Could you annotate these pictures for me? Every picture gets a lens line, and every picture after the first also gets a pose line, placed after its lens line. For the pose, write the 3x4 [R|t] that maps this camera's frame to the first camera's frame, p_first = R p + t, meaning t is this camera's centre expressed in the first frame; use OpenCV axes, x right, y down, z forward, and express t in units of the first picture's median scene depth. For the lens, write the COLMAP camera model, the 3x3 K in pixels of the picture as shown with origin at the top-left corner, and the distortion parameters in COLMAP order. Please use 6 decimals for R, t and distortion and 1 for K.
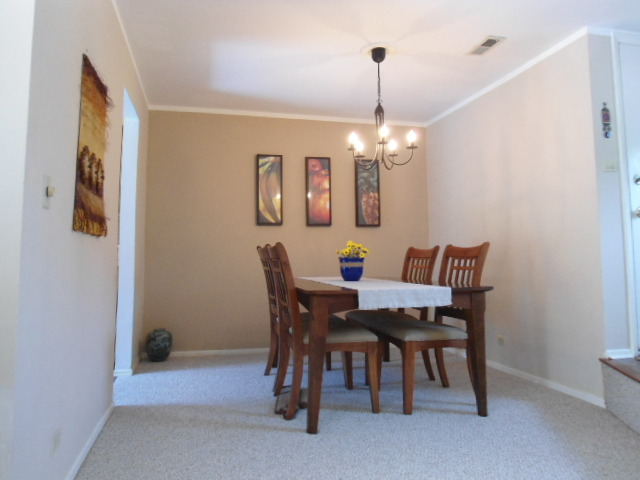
lens RADIAL K [[486.0, 0, 320.0], [0, 486.0, 240.0], [0, 0, 1]] dist [0.001943, 0.001435]
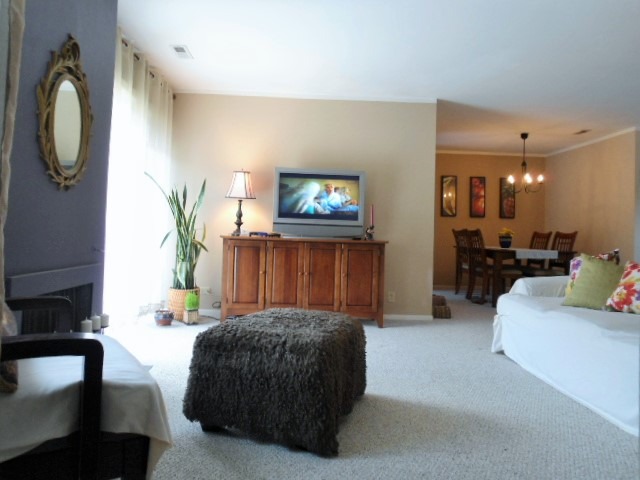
lens RADIAL K [[489.8, 0, 320.0], [0, 489.8, 240.0], [0, 0, 1]] dist [-0.008150, -0.006410]
pose [[0.981712, 0.030627, -0.187895, -0.260426], [-0.020758, 0.998311, 0.054269, -0.036138], [0.189239, -0.049376, 0.980689, -0.956741]]
